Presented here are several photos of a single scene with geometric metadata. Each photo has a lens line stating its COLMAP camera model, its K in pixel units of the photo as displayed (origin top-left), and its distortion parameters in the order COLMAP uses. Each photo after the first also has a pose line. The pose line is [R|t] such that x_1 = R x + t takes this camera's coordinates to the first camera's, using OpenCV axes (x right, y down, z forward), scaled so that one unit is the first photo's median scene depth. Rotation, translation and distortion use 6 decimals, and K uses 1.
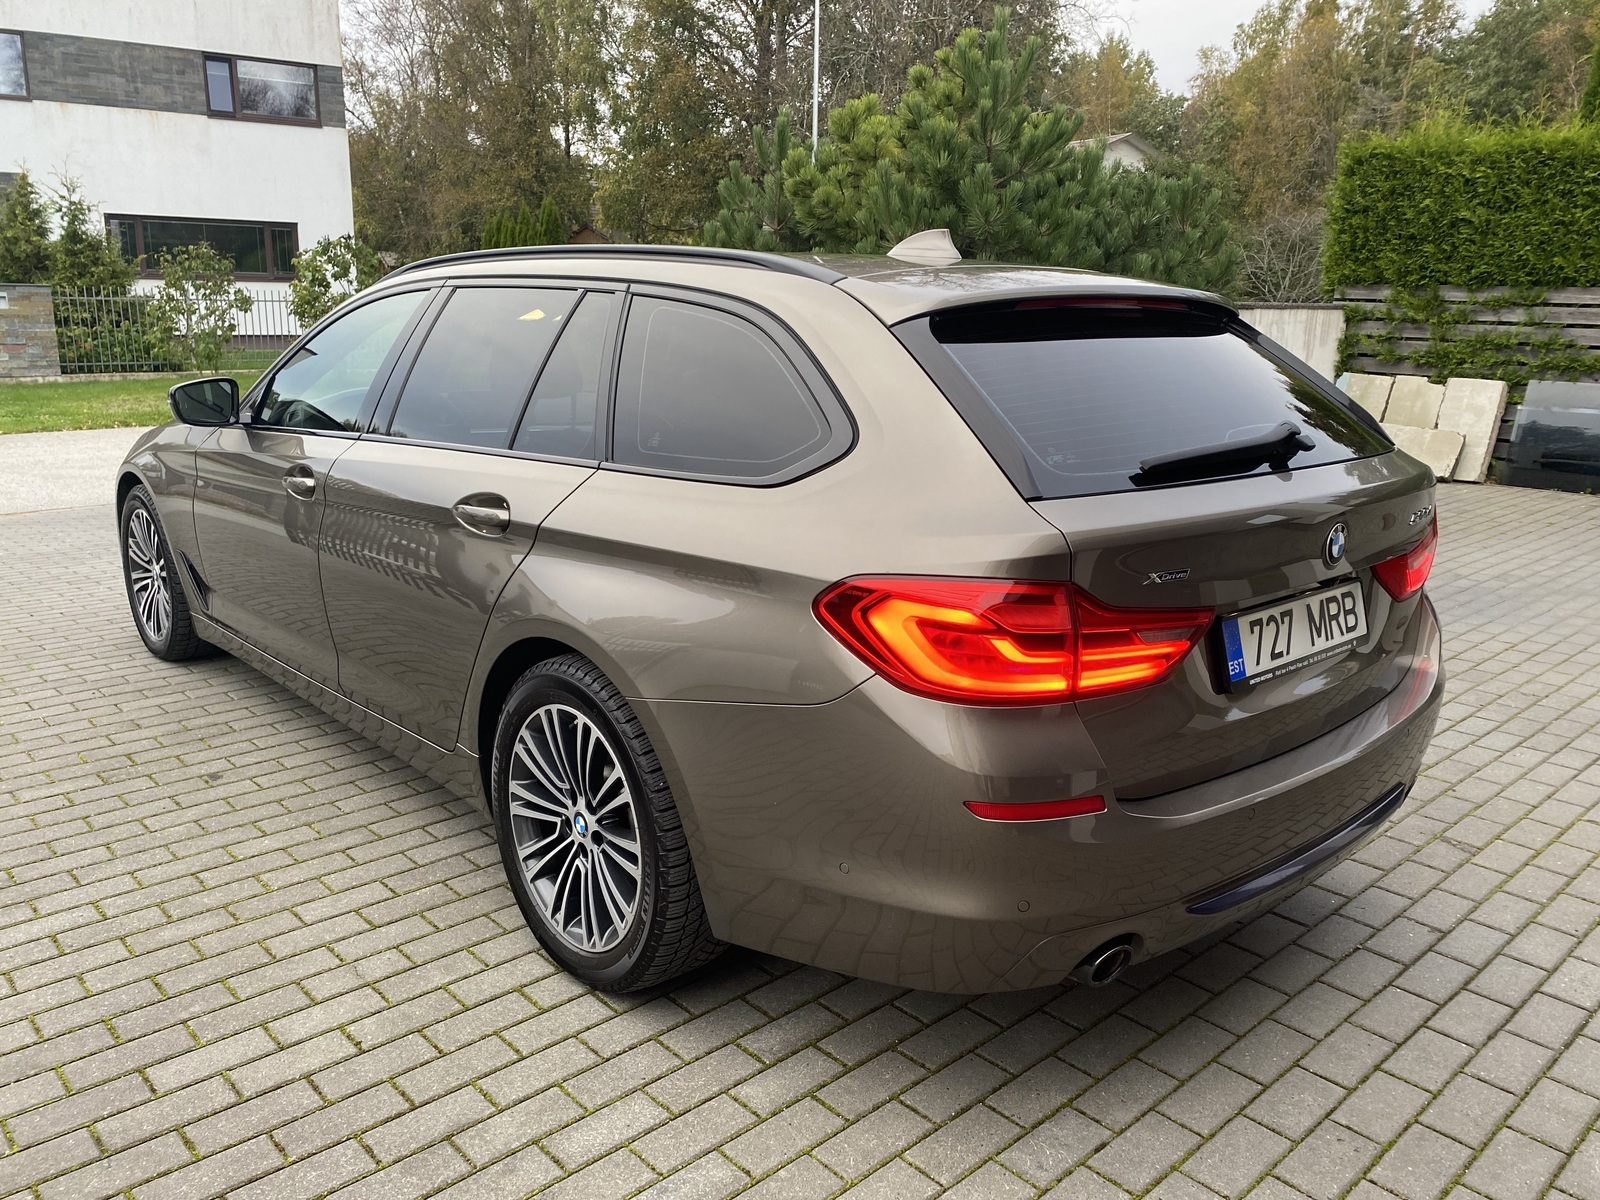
lens RADIAL K [[1217.8, 0, 809.1], [0, 1217.8, 593.6], [0, 0, 1]] dist [0.043968, -0.049192]
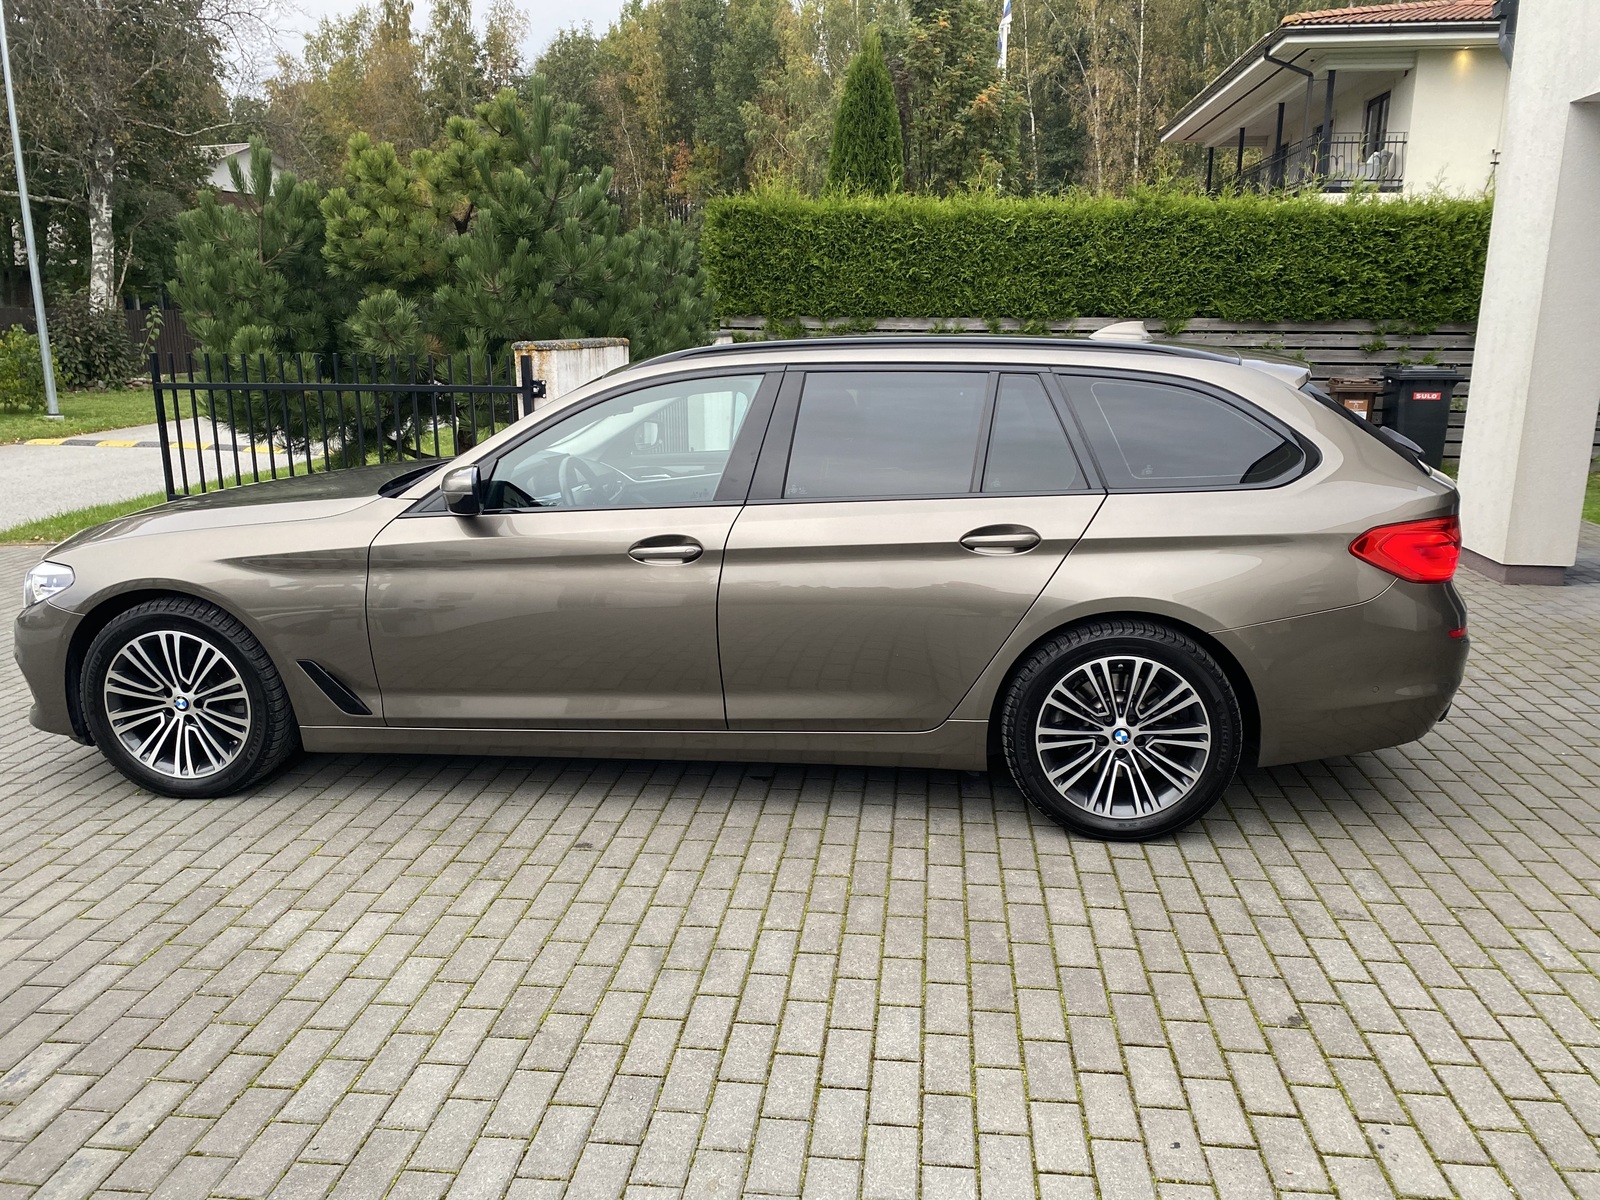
lens RADIAL K [[1217.8, 0, 798.4], [0, 1217.8, 609.4], [0, 0, 1]] dist [0.043968, -0.049192]
pose [[0.753855, -0.170061, 0.634651, -1.040942], [0.166271, 0.983860, 0.066133, -0.092281], [-0.635654, 0.055669, 0.769964, 0.079006]]
